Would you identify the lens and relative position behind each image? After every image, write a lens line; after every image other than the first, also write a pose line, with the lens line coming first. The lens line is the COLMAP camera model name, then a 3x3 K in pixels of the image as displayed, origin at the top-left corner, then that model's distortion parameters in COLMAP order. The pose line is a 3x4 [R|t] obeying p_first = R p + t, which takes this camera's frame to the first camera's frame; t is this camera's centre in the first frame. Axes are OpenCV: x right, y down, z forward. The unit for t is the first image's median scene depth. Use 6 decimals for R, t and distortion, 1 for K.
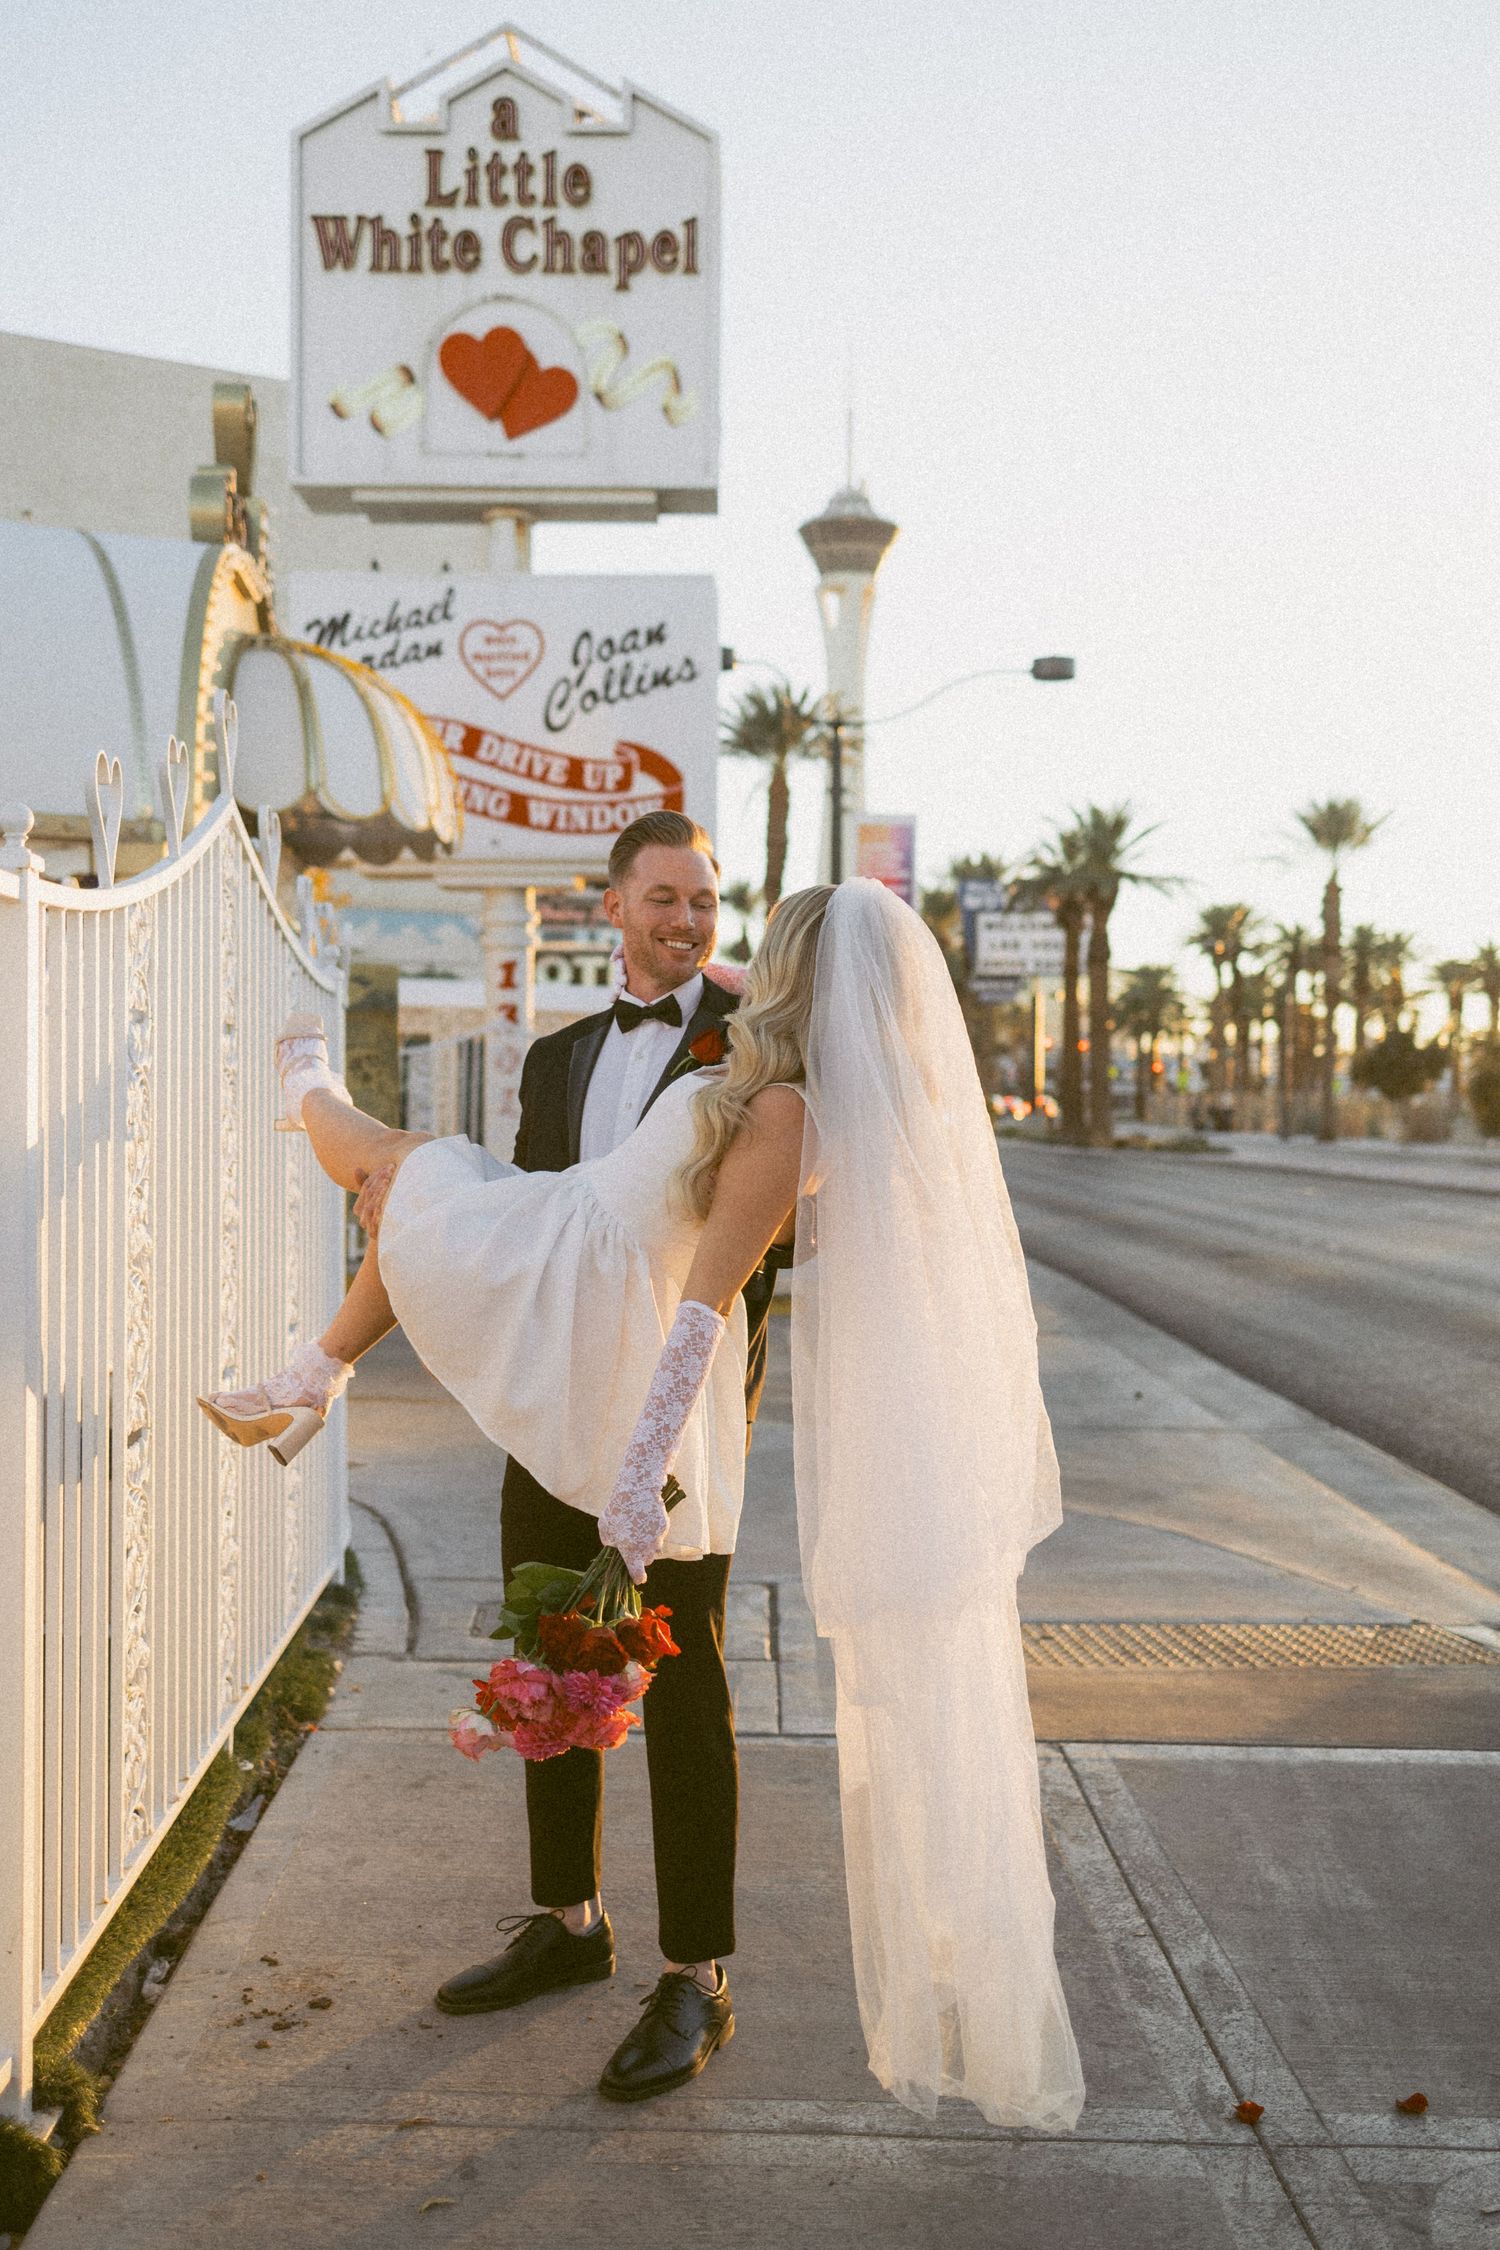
lens RADIAL K [[2157.6, 0, 737.0], [0, 2157.6, 1139.1], [0, 0, 1]] dist [-0.000812, 0.000000]
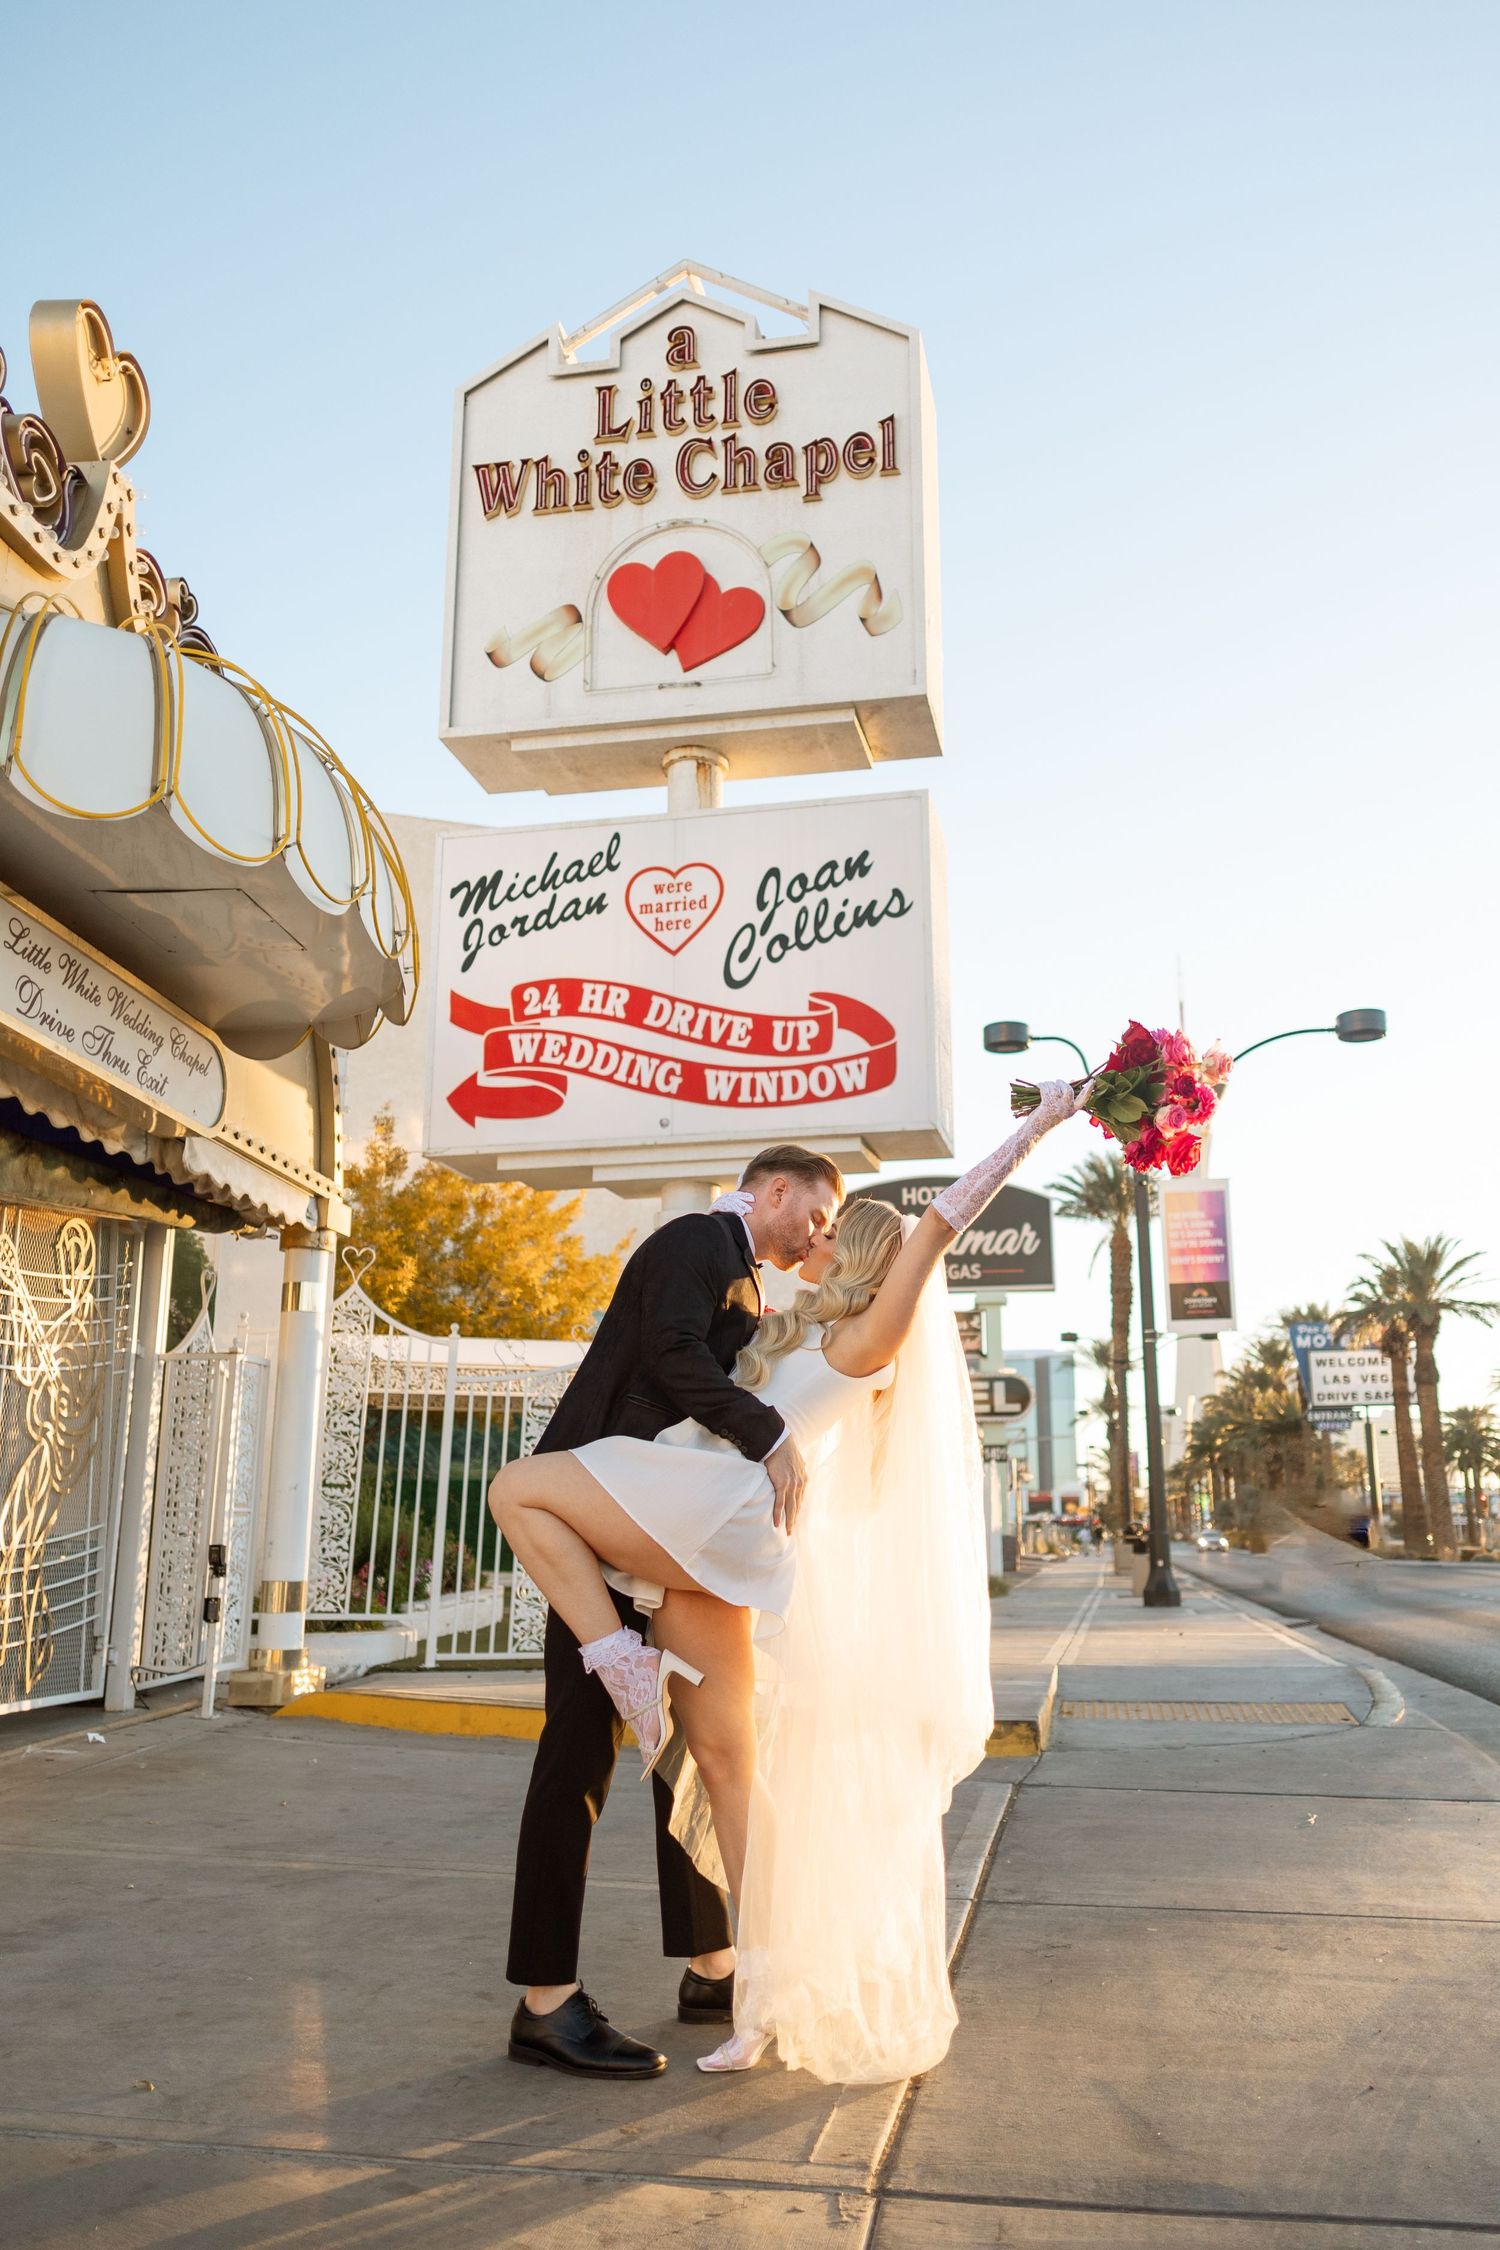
lens RADIAL K [[1665.7, 0, 845.9], [0, 1665.7, 1150.3], [0, 0, 1]] dist [0.012095, -0.023617]
pose [[0.986778, -0.052389, -0.153375, 0.049184], [0.013006, 0.968862, -0.247259, 0.026176], [0.161552, 0.241995, 0.956734, 0.422296]]
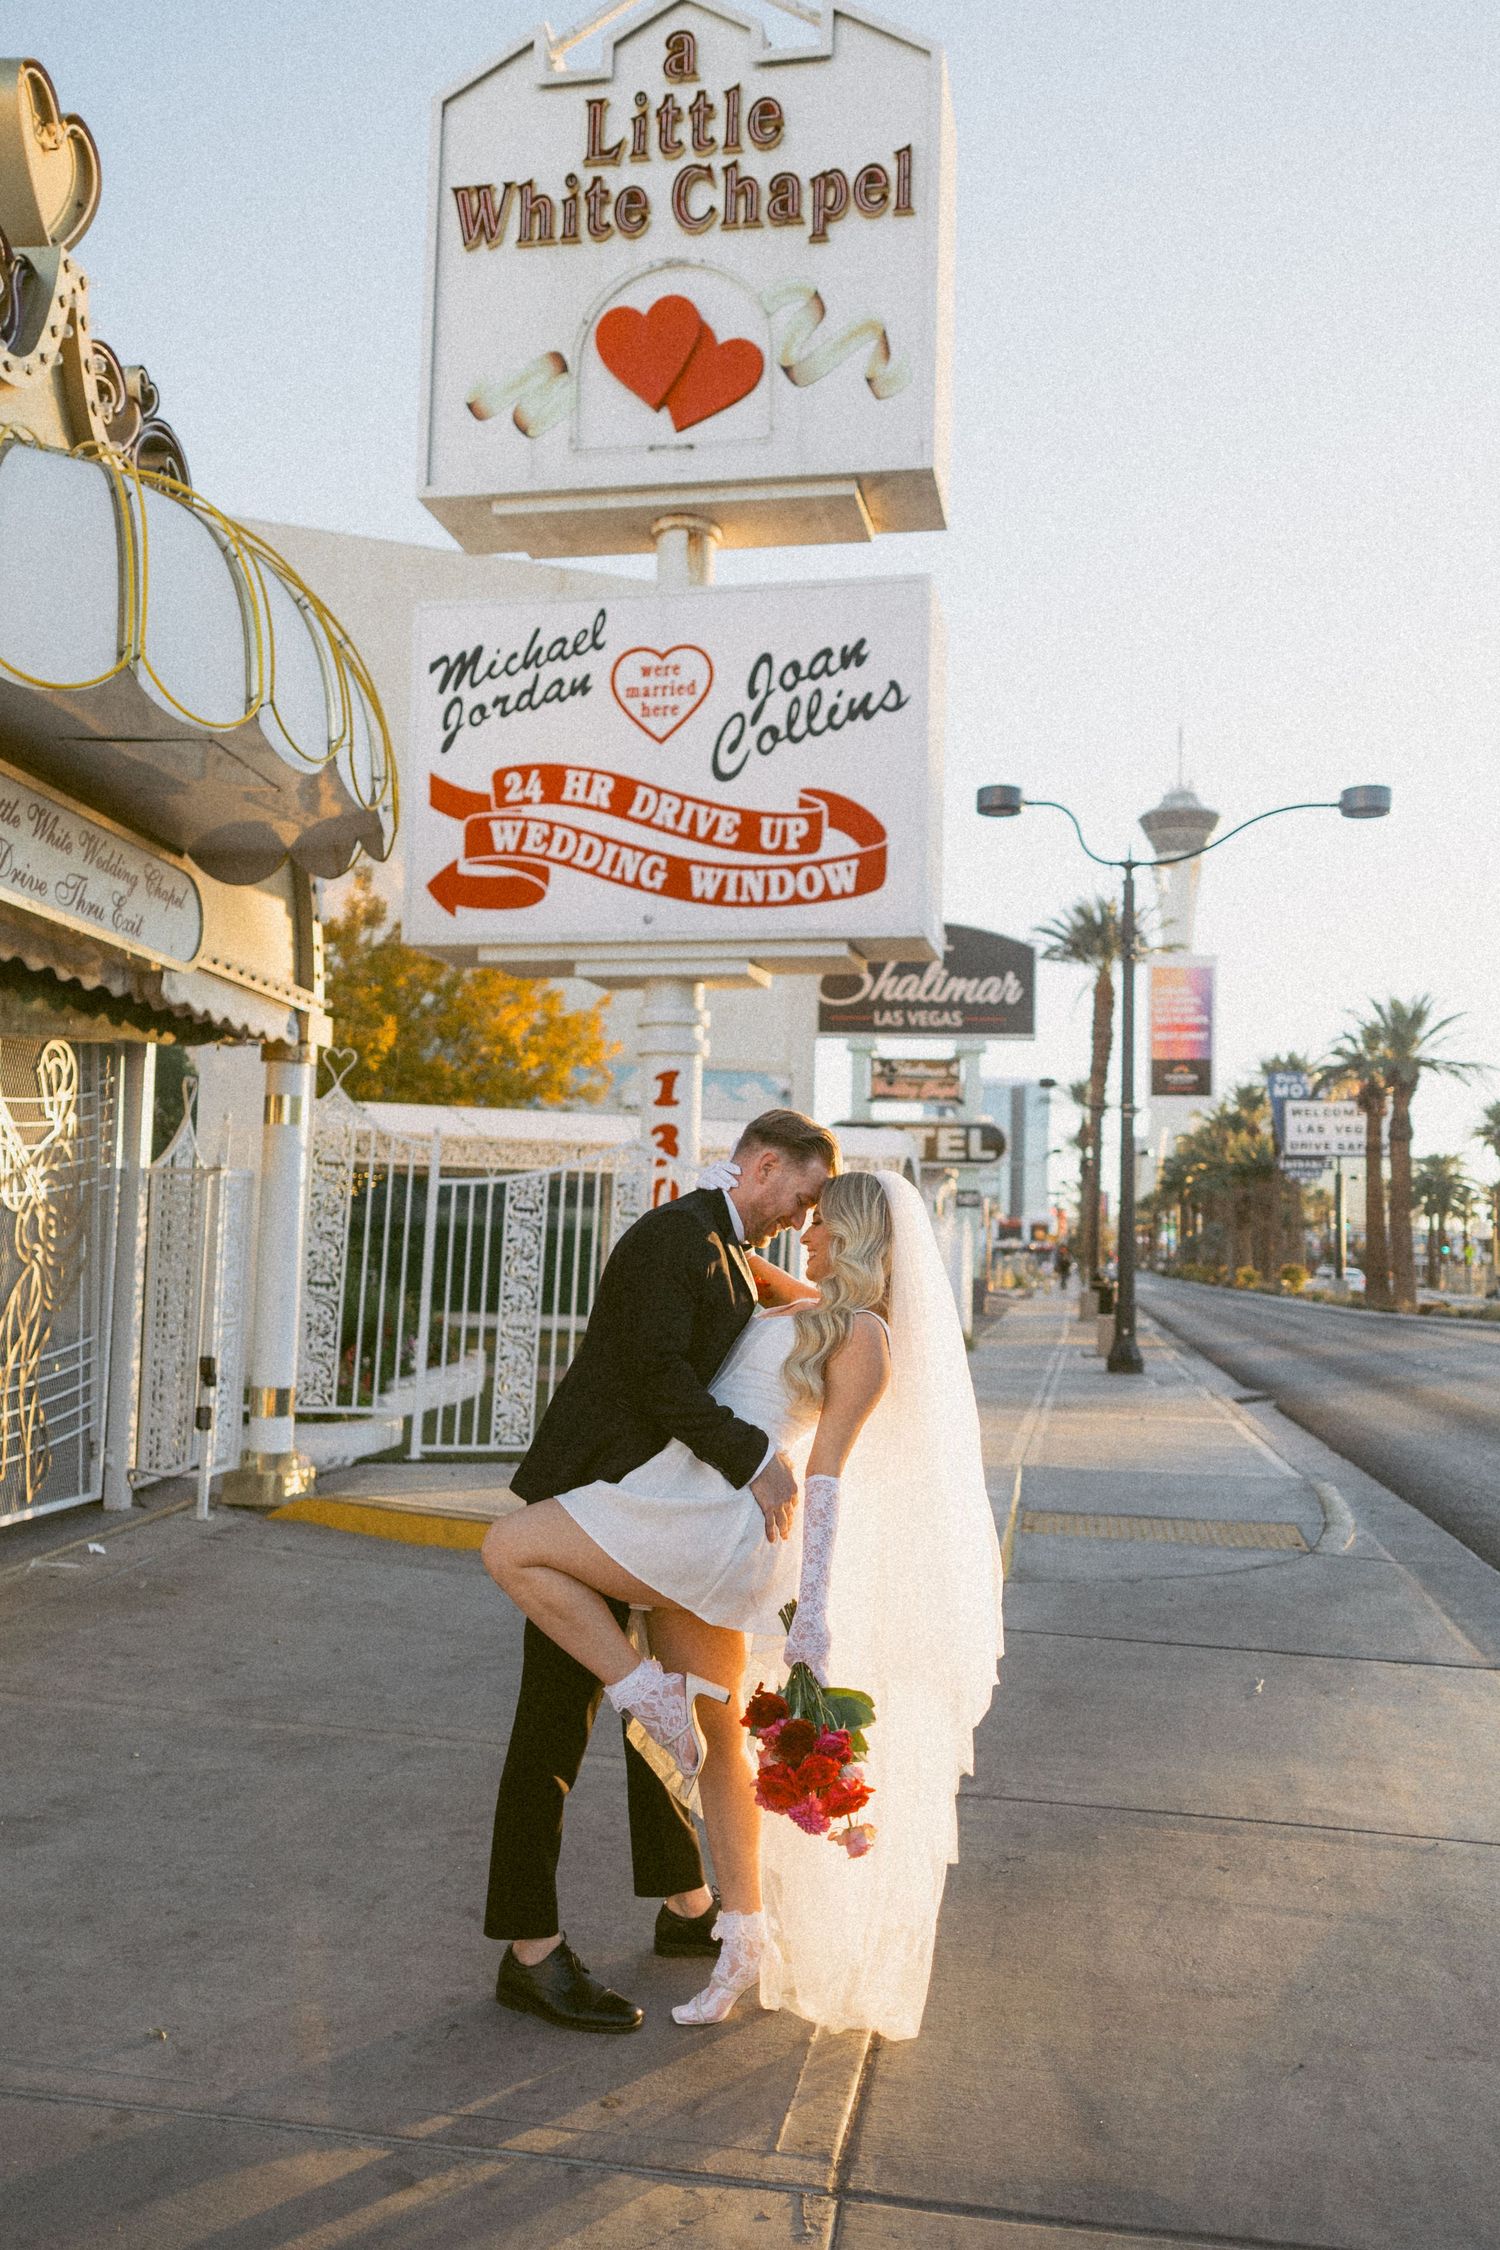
lens RADIAL K [[1665.7, 0, 812.9], [0, 1665.7, 1128.7], [0, 0, 1]] dist [0.012095, -0.023617]
pose [[0.986237, 0.002003, -0.165326, 0.048314], [-0.018163, 0.995188, -0.096291, -0.004120], [0.164337, 0.097968, 0.981527, 0.420692]]
